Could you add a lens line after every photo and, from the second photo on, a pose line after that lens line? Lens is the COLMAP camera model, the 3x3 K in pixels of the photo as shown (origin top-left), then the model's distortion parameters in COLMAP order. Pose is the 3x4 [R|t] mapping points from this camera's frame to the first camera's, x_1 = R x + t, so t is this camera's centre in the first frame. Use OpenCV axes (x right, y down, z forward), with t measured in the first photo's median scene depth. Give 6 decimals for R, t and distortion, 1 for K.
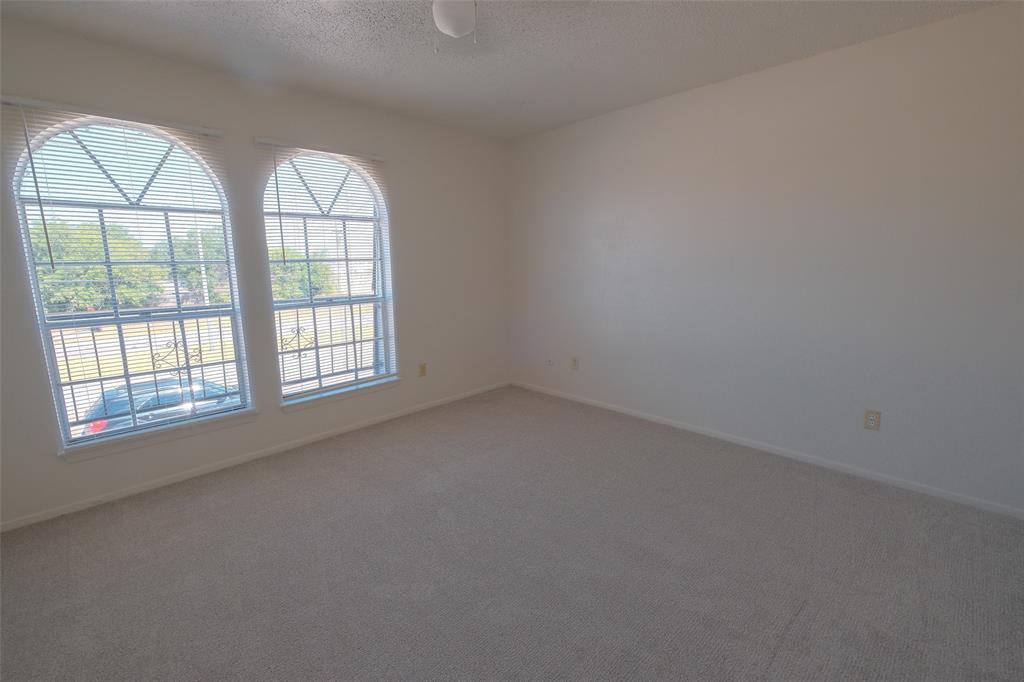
lens RADIAL K [[489.1, 0, 512.0], [0, 489.1, 341.0], [0, 0, 1]] dist [0.058901, -0.000135]
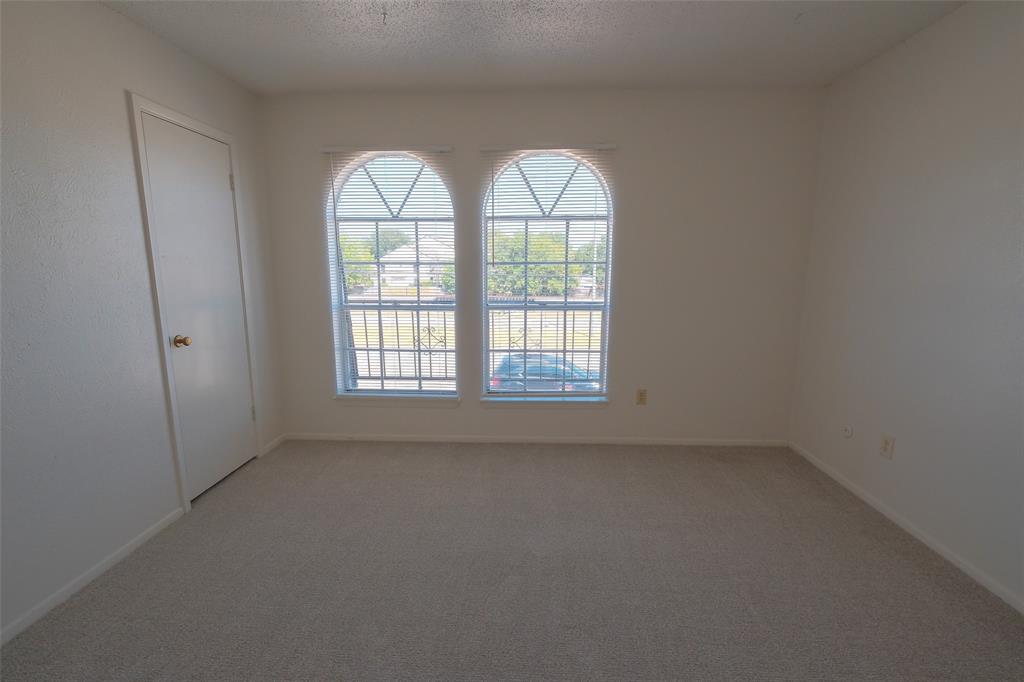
lens RADIAL K [[489.1, 0, 512.0], [0, 489.1, 341.0], [0, 0, 1]] dist [0.058901, -0.000135]
pose [[0.662476, 0.138441, -0.736179, 0.319535], [-0.139231, 0.988405, 0.060581, -0.063442], [0.736030, 0.062365, 0.674070, 0.327325]]
